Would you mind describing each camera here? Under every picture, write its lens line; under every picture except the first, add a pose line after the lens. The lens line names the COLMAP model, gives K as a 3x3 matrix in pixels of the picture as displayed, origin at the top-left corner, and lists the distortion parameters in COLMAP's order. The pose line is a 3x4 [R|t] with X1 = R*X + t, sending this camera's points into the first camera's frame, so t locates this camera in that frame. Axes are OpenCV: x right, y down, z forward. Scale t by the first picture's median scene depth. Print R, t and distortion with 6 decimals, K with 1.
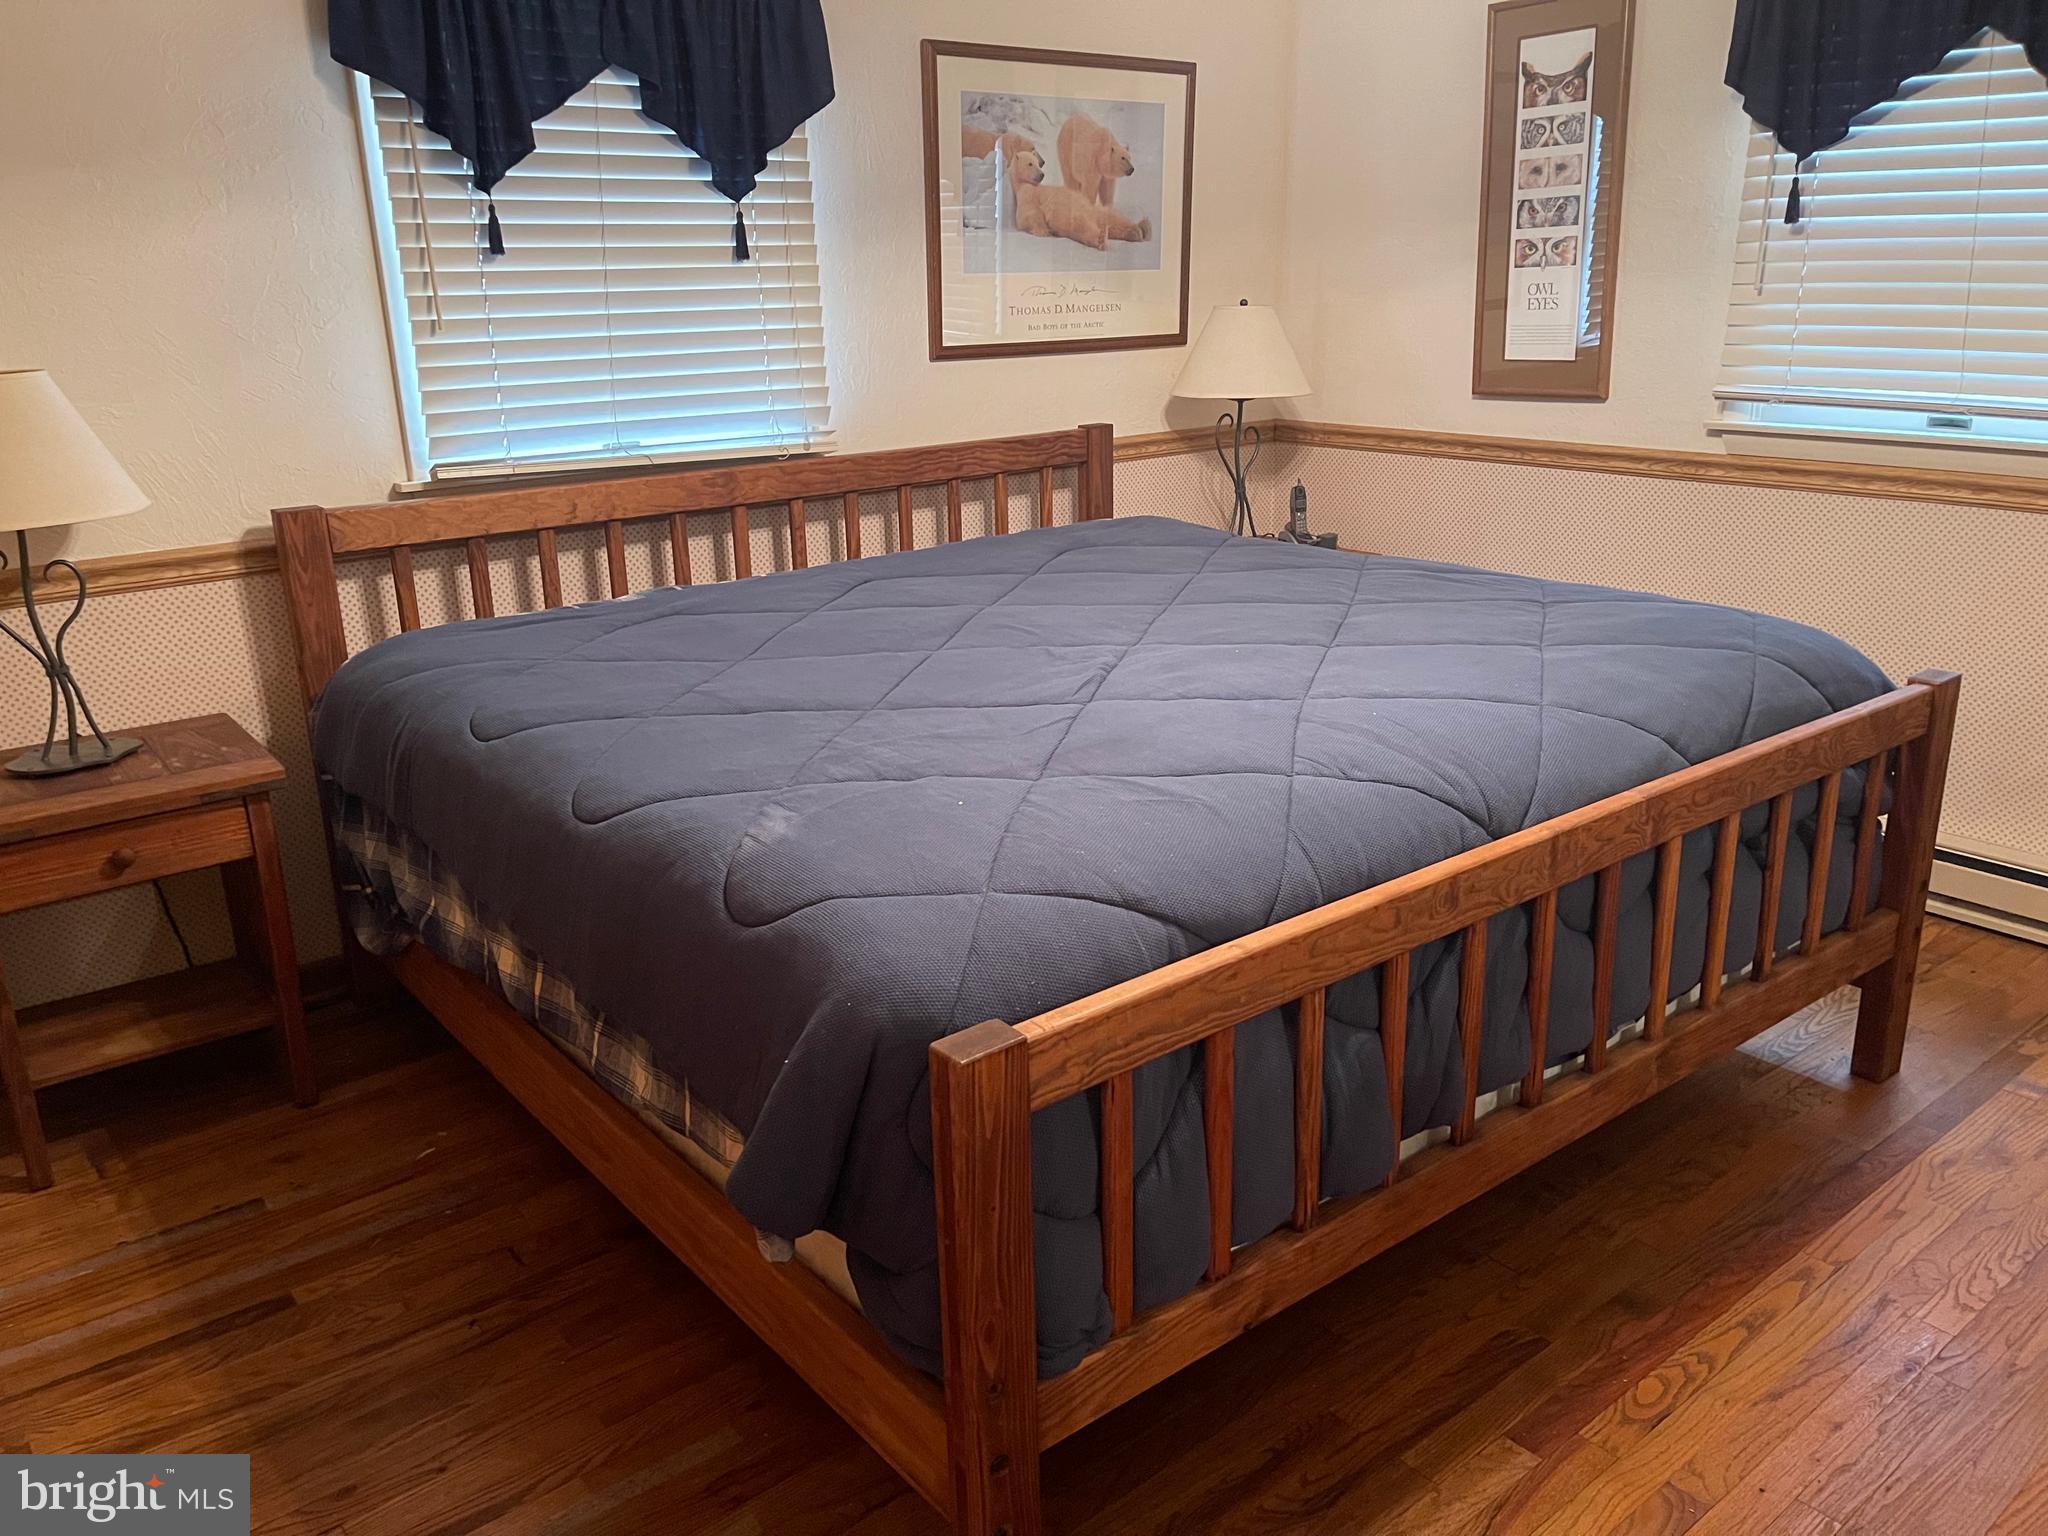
lens RADIAL K [[1549.5, 0, 1033.0], [0, 1549.5, 762.4], [0, 0, 1]] dist [0.076201, -0.100318]
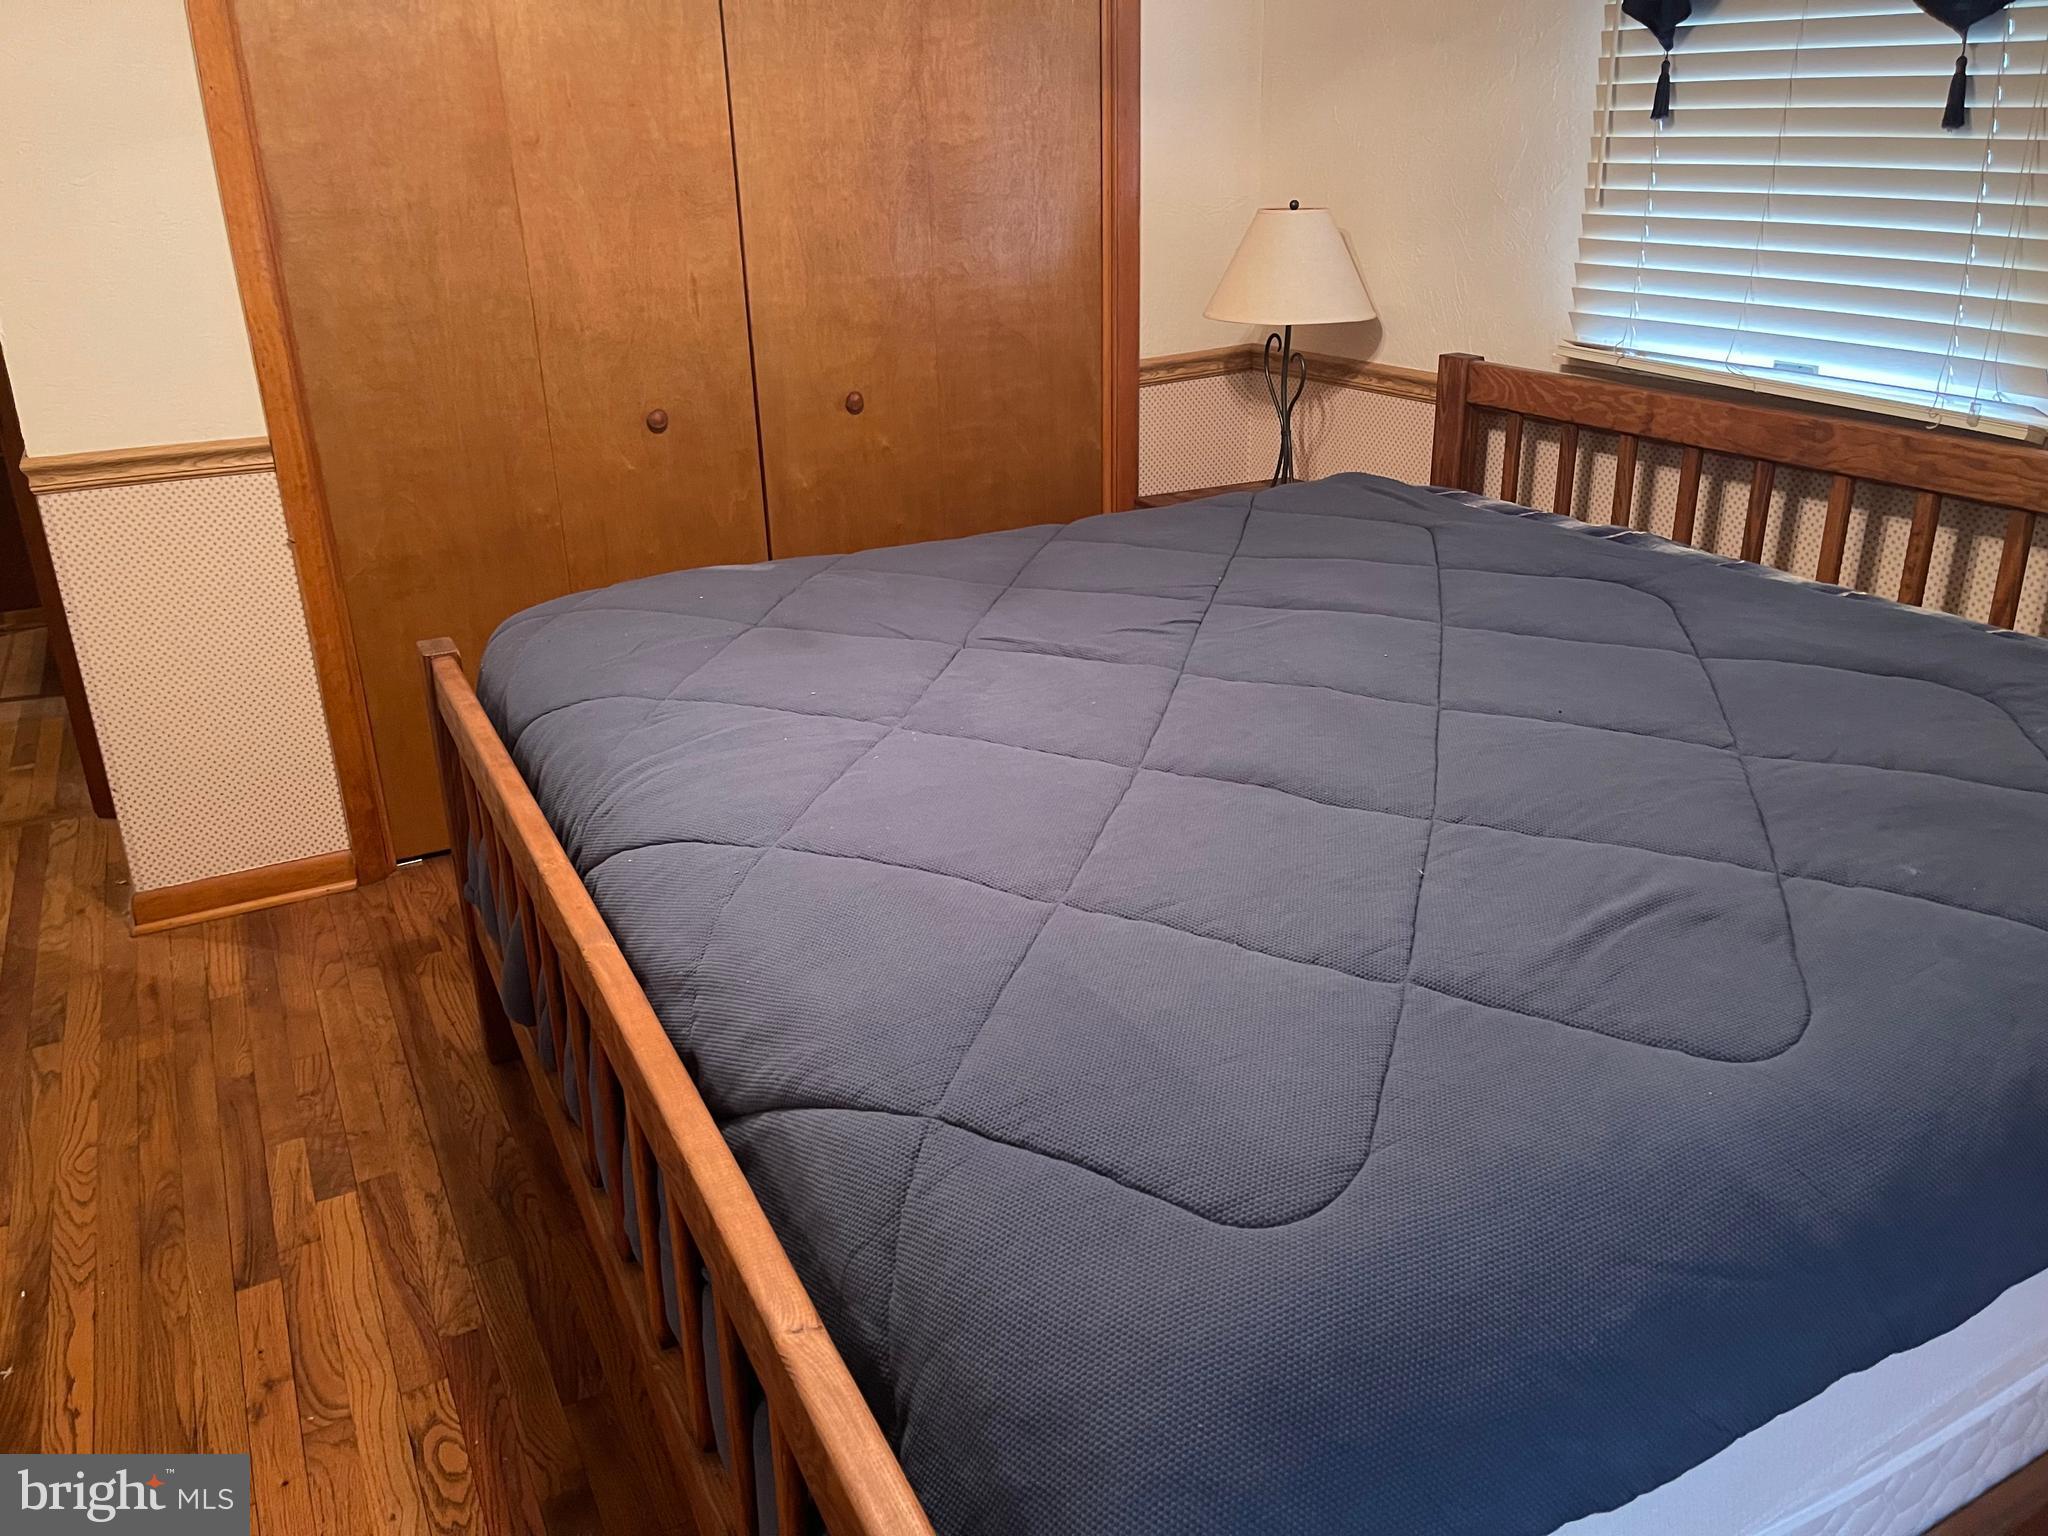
lens RADIAL K [[1549.5, 0, 1032.9], [0, 1549.5, 760.3], [0, 0, 1]] dist [0.076201, -0.100318]
pose [[-0.187313, 0.392650, -0.900411, 0.824252], [-0.283628, 0.855975, 0.432275, -0.363583], [0.940462, 0.336353, -0.048968, 1.017903]]
